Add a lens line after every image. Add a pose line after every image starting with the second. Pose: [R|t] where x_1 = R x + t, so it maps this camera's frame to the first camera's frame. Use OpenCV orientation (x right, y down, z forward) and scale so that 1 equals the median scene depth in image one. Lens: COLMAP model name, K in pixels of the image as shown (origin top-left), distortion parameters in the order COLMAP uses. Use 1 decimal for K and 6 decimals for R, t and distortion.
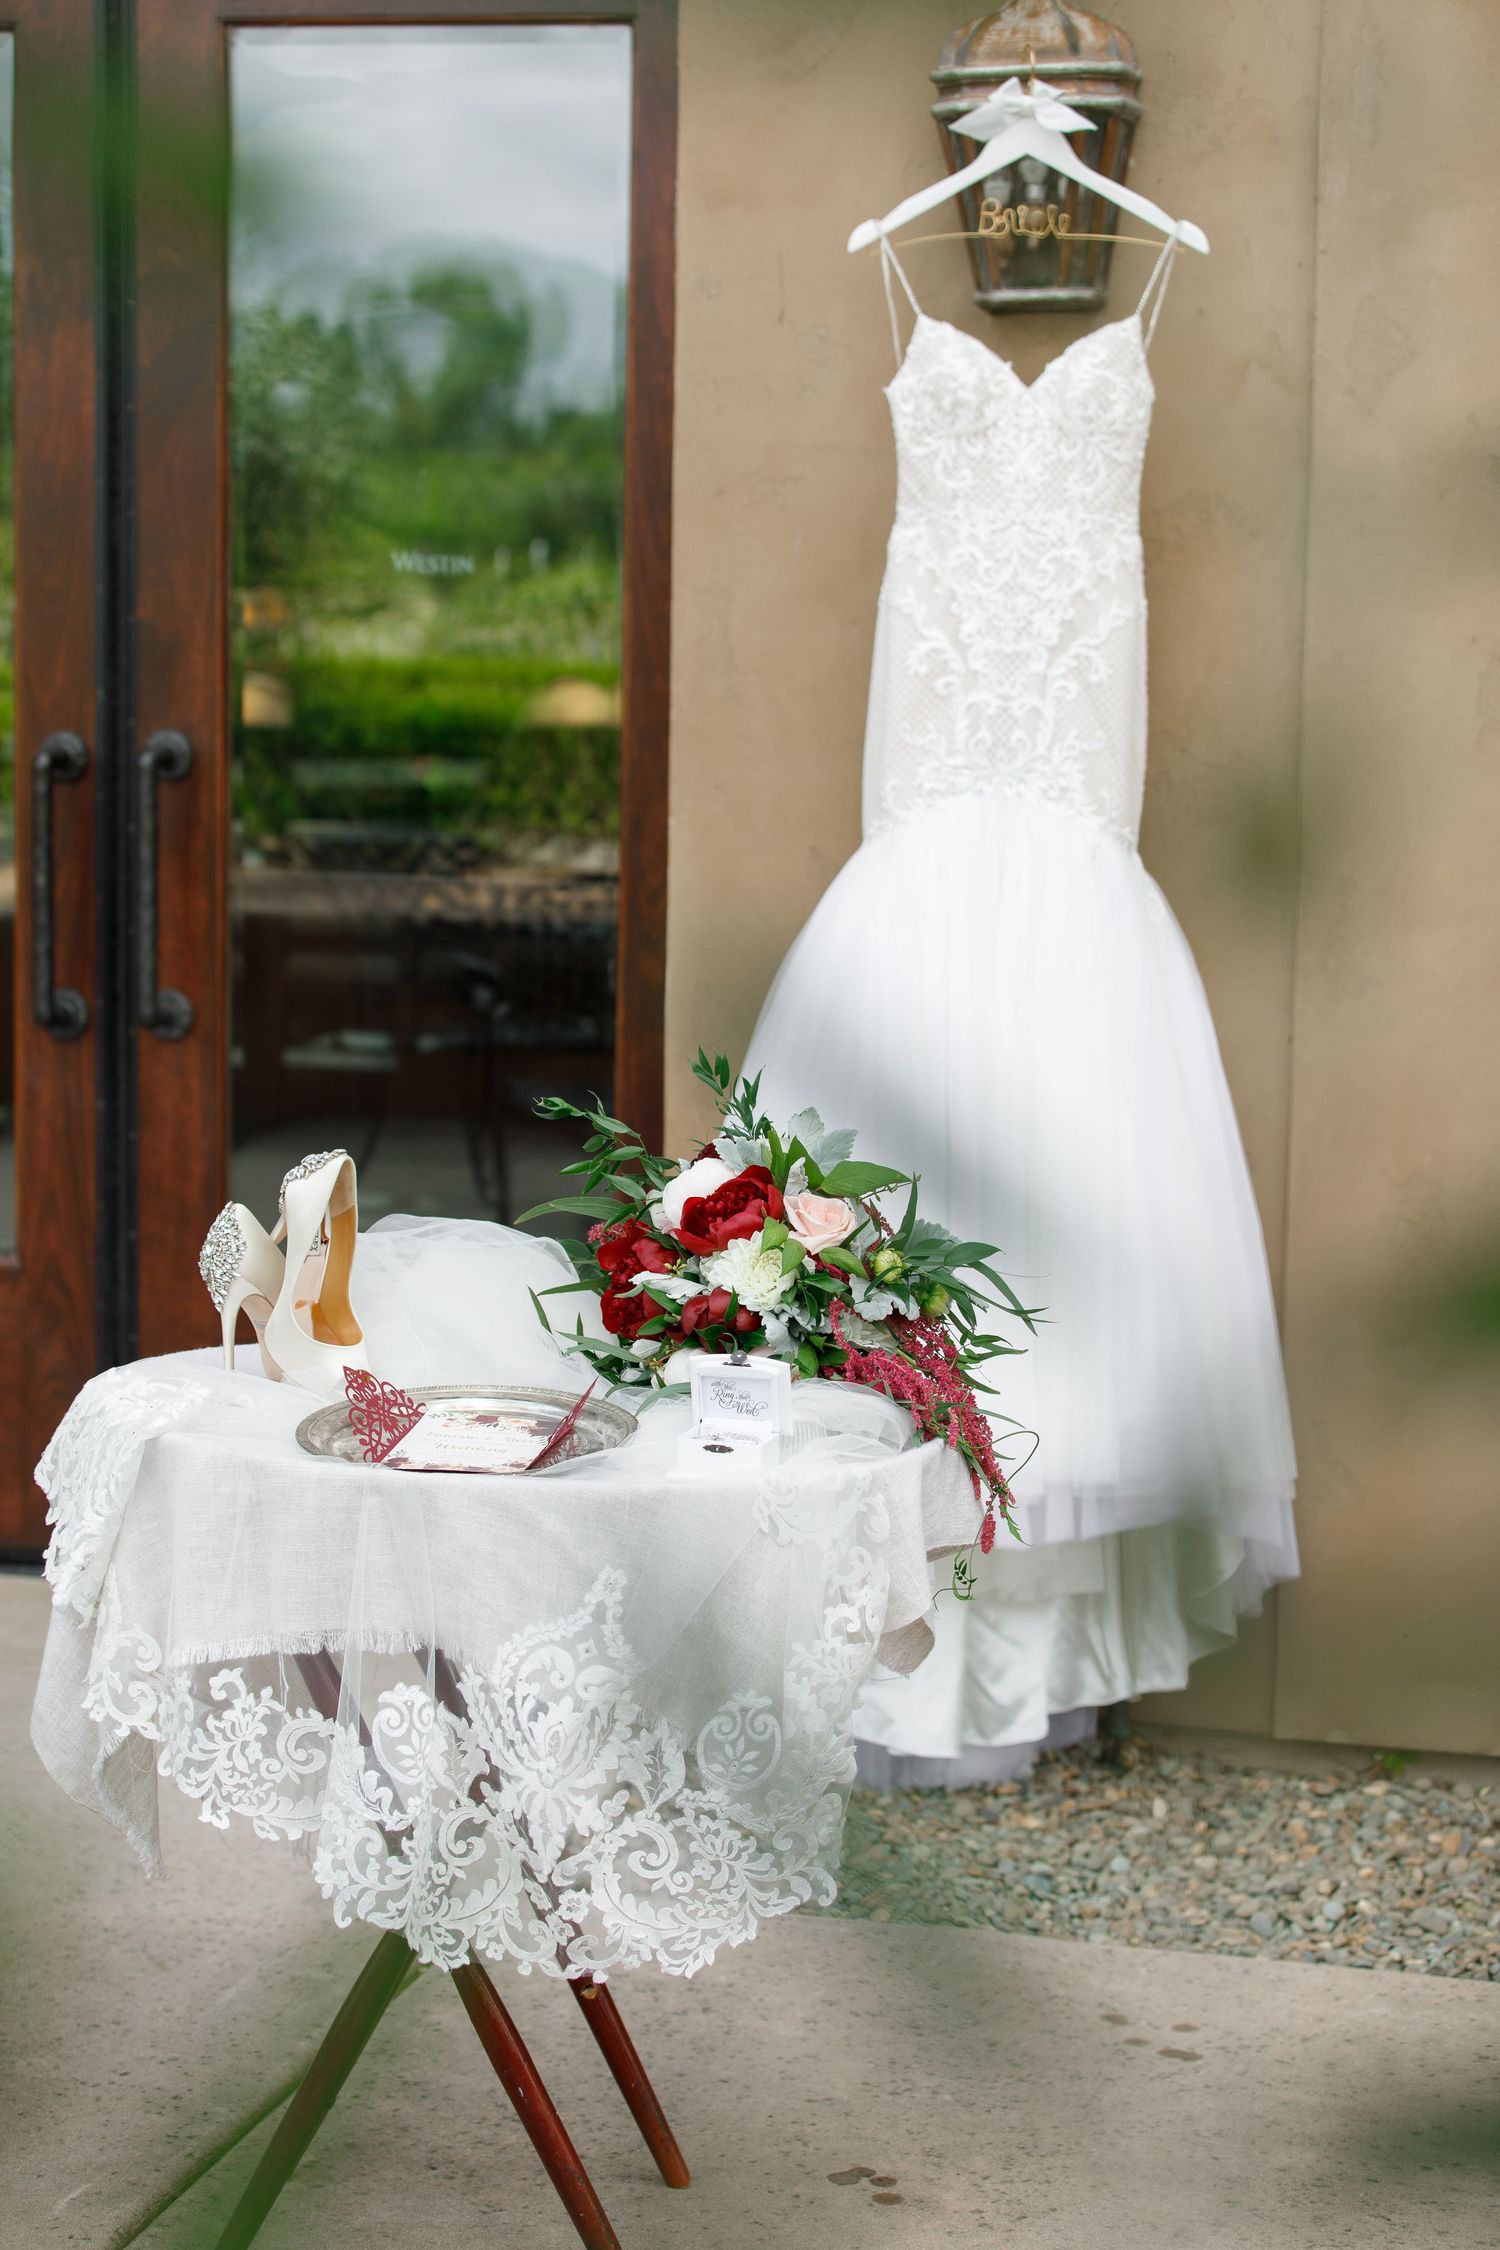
lens RADIAL K [[4486.9, 0, 736.7], [0, 4486.9, 1257.0], [0, 0, 1]] dist [0.092720, 0.000000]
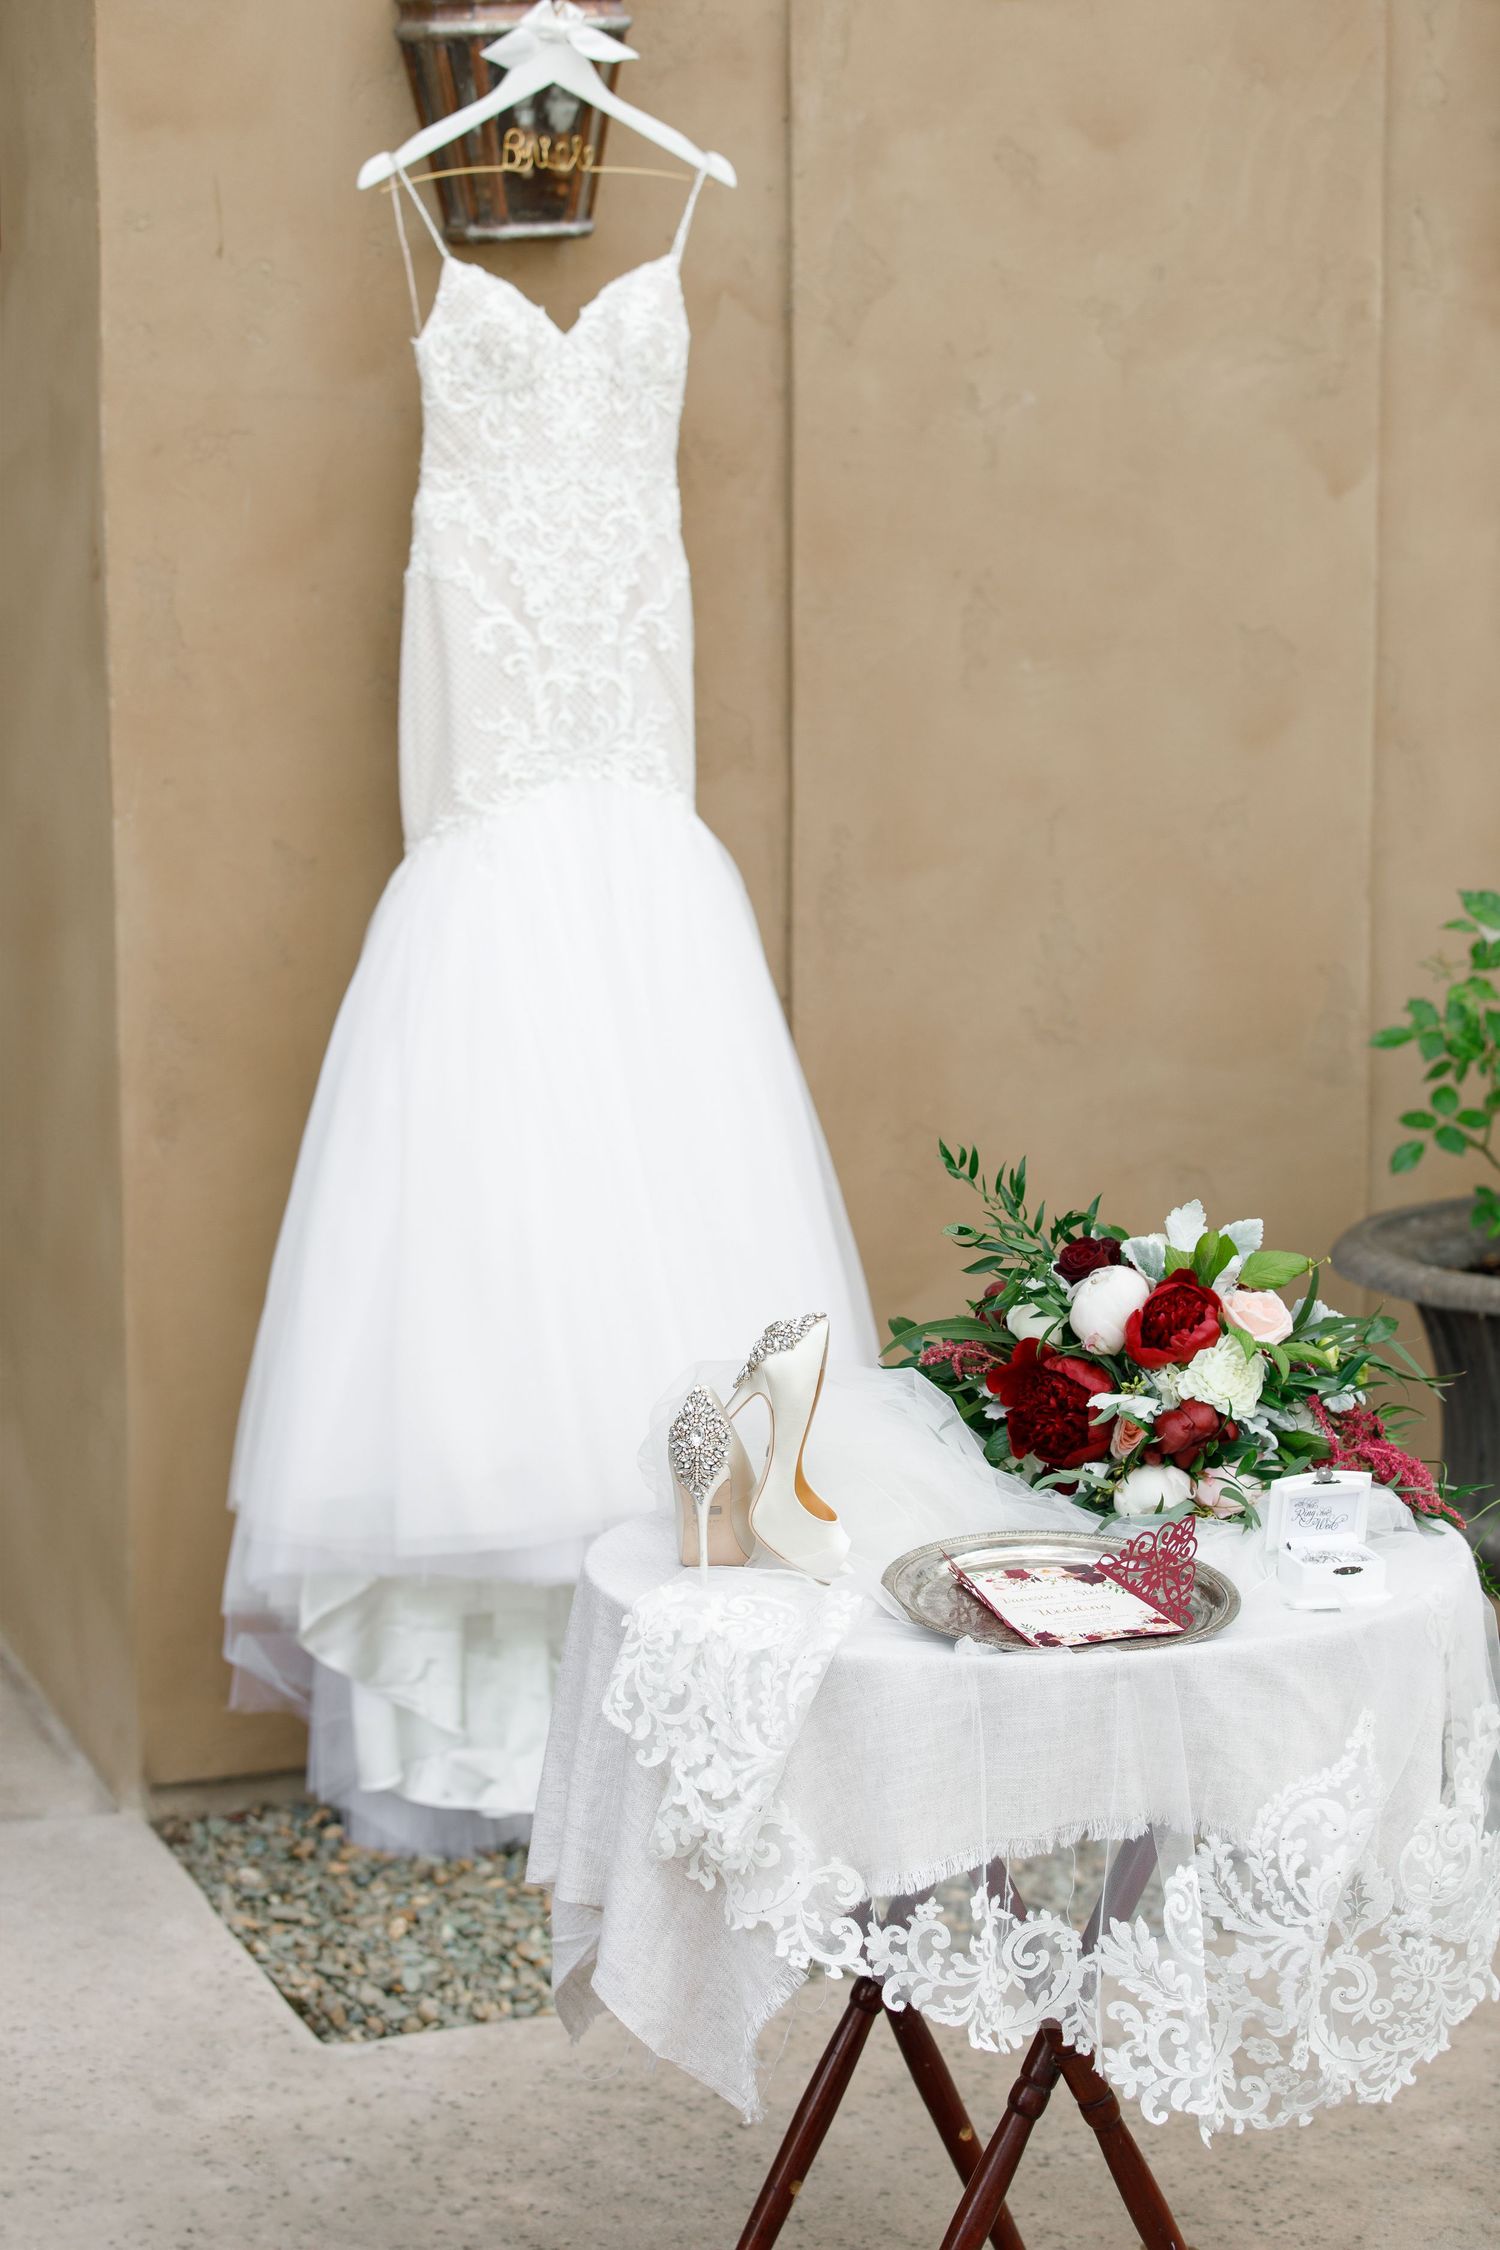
lens RADIAL K [[5524.9, 0, 750.3], [0, 5524.9, 1124.3], [0, 0, 1]] dist [0.096742, 0.000000]
pose [[0.833016, -0.121581, 0.539724, -0.533600], [0.102310, 0.992581, 0.065687, -0.104044], [-0.543706, 0.000501, 0.839275, 0.034121]]
